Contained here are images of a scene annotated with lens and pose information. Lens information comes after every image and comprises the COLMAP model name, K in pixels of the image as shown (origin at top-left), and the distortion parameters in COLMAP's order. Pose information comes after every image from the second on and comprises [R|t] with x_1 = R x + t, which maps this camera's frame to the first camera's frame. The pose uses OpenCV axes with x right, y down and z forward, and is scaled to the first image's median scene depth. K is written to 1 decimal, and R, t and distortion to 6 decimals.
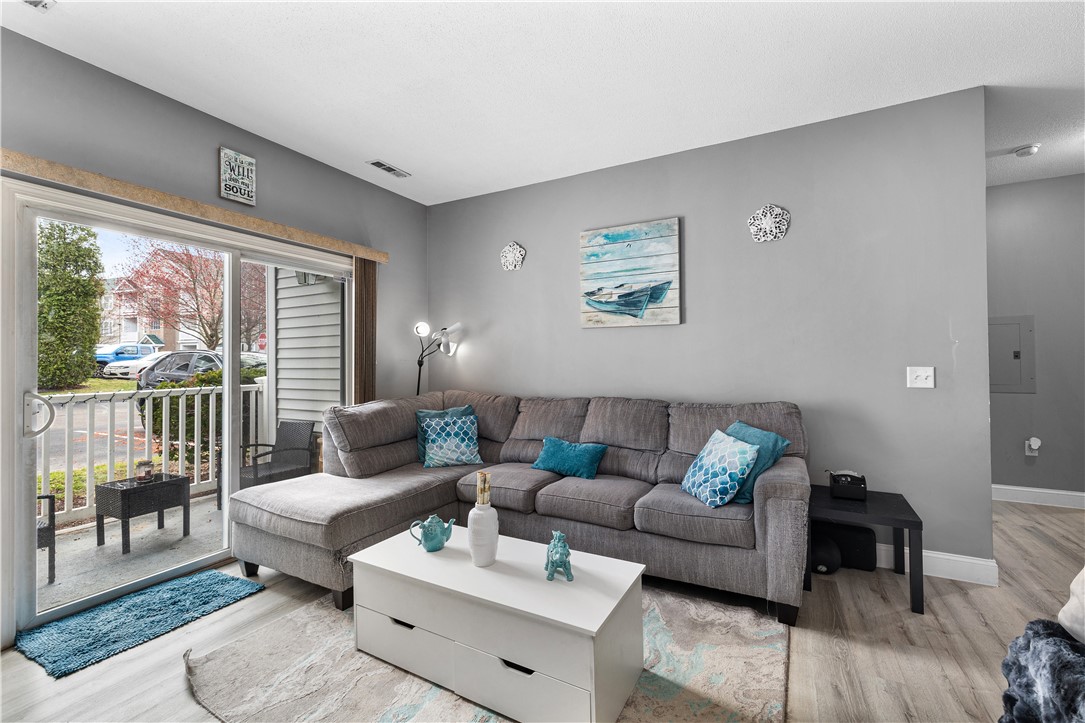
lens RADIAL K [[455.3, 0, 540.4], [0, 455.3, 357.5], [0, 0, 1]] dist [0.002579, -0.001074]
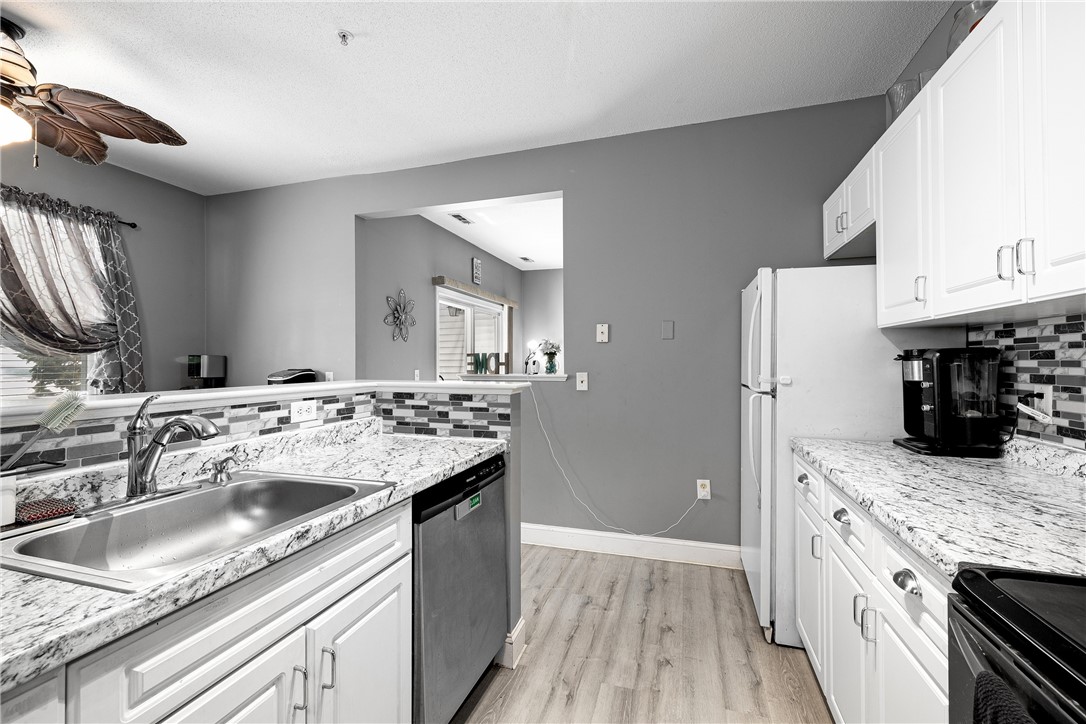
lens RADIAL K [[455.7, 0, 543.5], [0, 455.7, 358.1], [0, 0, 1]] dist [0.002579, -0.001074]
pose [[0.982714, 0.006049, 0.185032, -0.660416], [-0.006141, 0.999981, -0.000075, -0.009822], [-0.185029, -0.001062, 0.982732, -0.921631]]
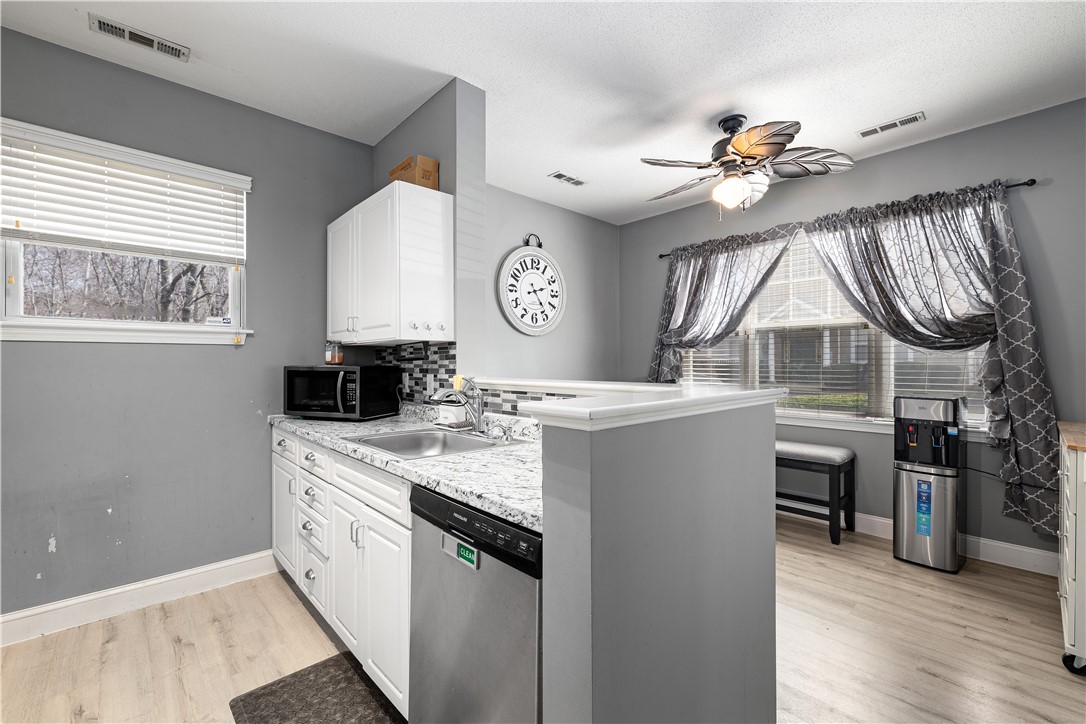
lens RADIAL K [[455.7, 0, 543.3], [0, 455.7, 361.6], [0, 0, 1]] dist [0.002579, -0.001074]
pose [[-0.335354, 0.004915, -0.942079, -0.336149], [0.012899, 0.999917, 0.000625, -0.002521], [0.942004, -0.011942, -0.335389, -0.251482]]
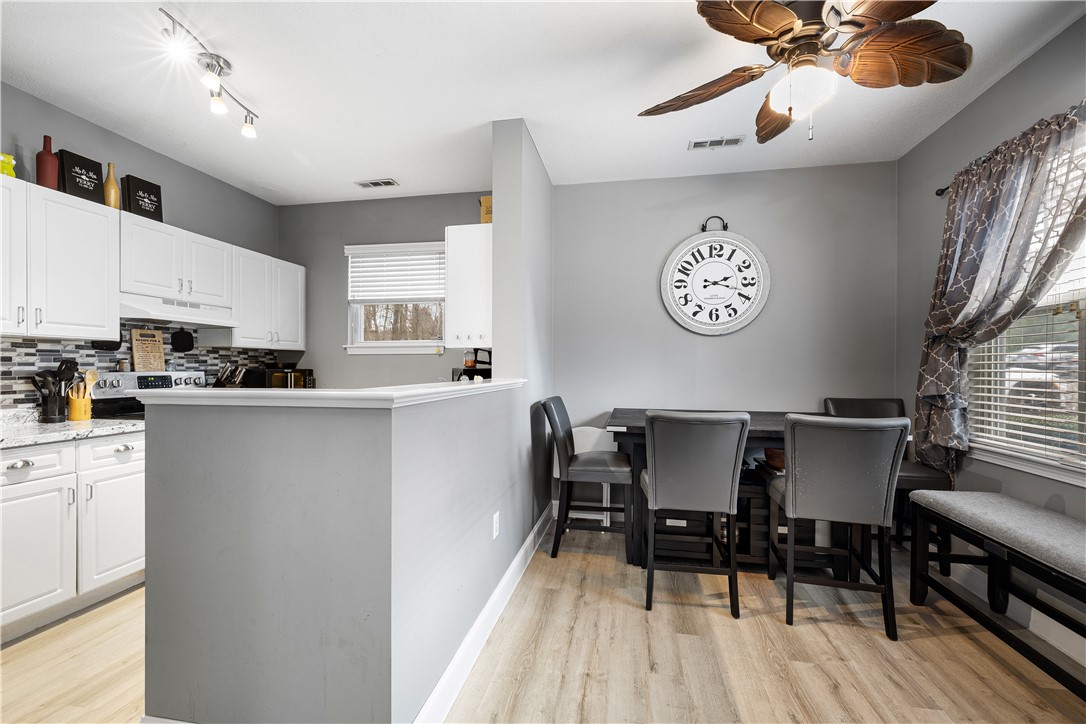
lens RADIAL K [[455.7, 0, 544.4], [0, 455.7, 369.9], [0, 0, 1]] dist [0.002579, -0.001074]
pose [[-0.956953, 0.005957, -0.290181, -0.818709], [0.006217, 0.999981, 0.000025, 0.006262], [0.290176, -0.001780, -0.956972, 0.220794]]
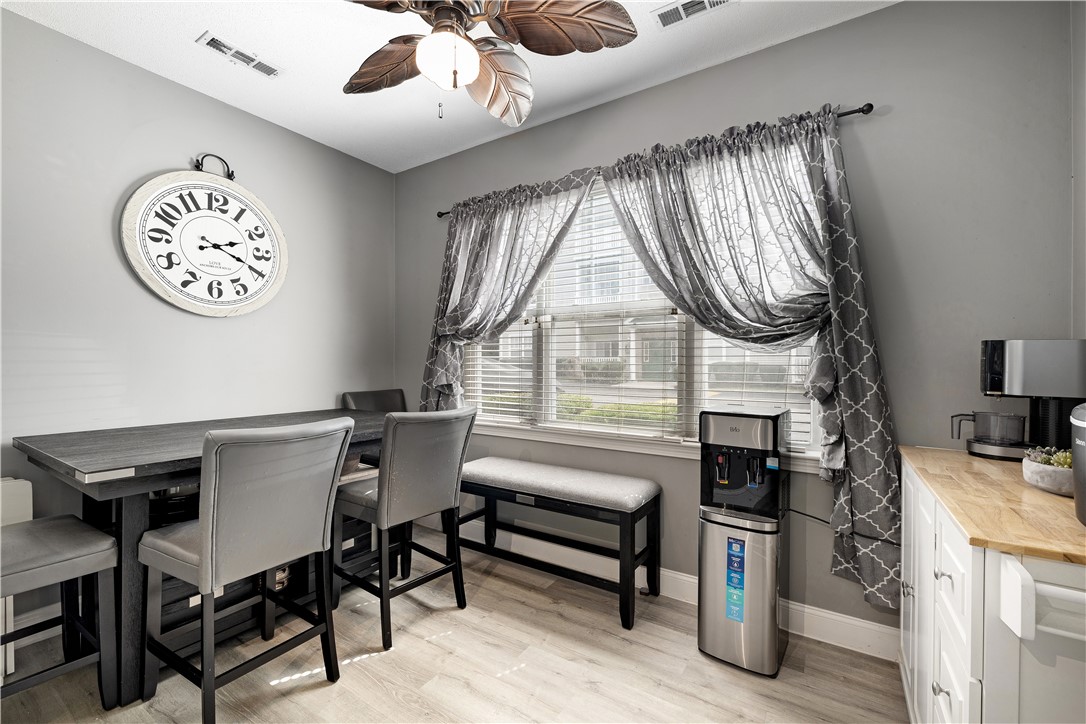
lens RADIAL K [[455.7, 0, 541.2], [0, 455.7, 361.6], [0, 0, 1]] dist [0.002579, -0.001074]
pose [[-0.093260, 0.006101, -0.995623, -0.781725], [0.008343, 0.999951, 0.005346, 0.003991], [0.995607, -0.007807, -0.093306, -0.060380]]
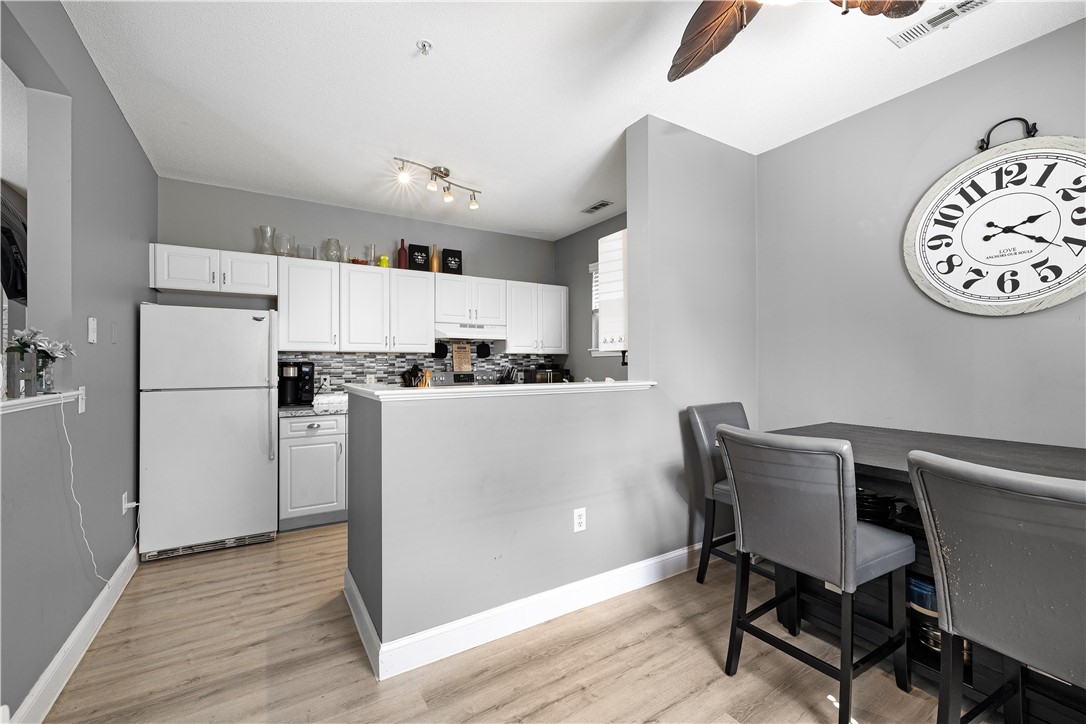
lens RADIAL K [[455.7, 0, 544.2], [0, 455.7, 359.3], [0, 0, 1]] dist [0.002579, -0.001074]
pose [[-0.861496, 0.015572, 0.507526, -1.276629], [0.005887, 0.999769, -0.020681, -0.002005], [-0.507730, -0.014829, -0.861388, 0.199631]]
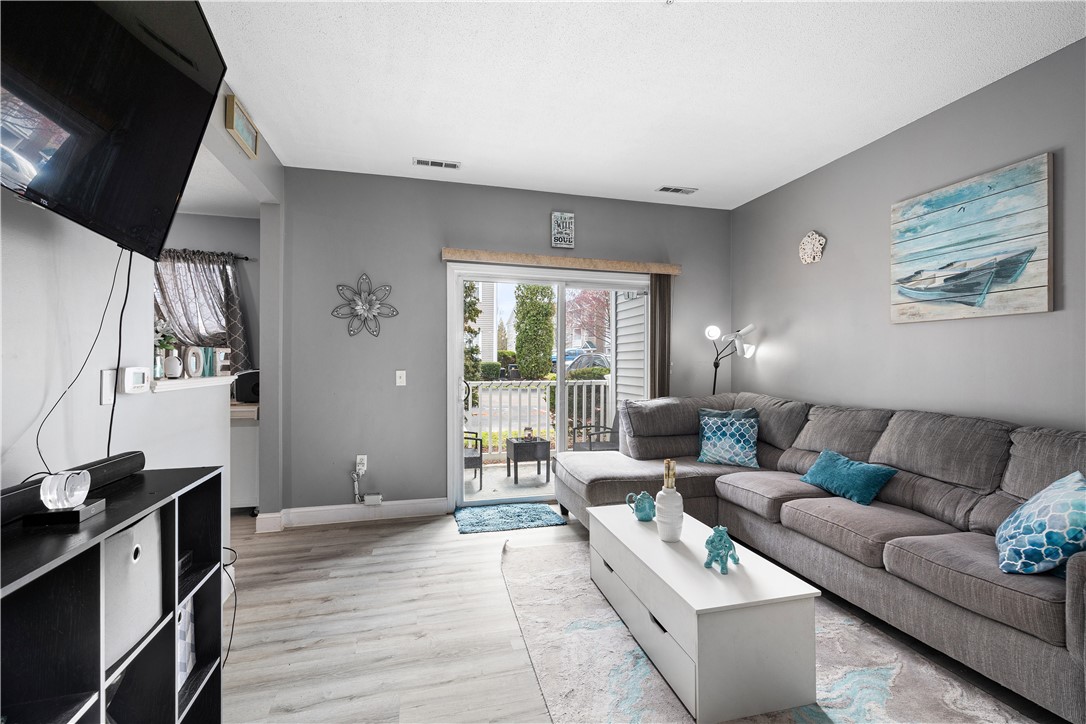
lens RADIAL K [[455.7, 0, 542.5], [0, 455.7, 367.8], [0, 0, 1]] dist [0.002579, -0.001074]
pose [[0.686482, 0.016389, -0.726962, 0.280135], [-0.002419, 0.999792, 0.020256, -0.001815], [0.727143, -0.012147, 0.686378, -0.007672]]
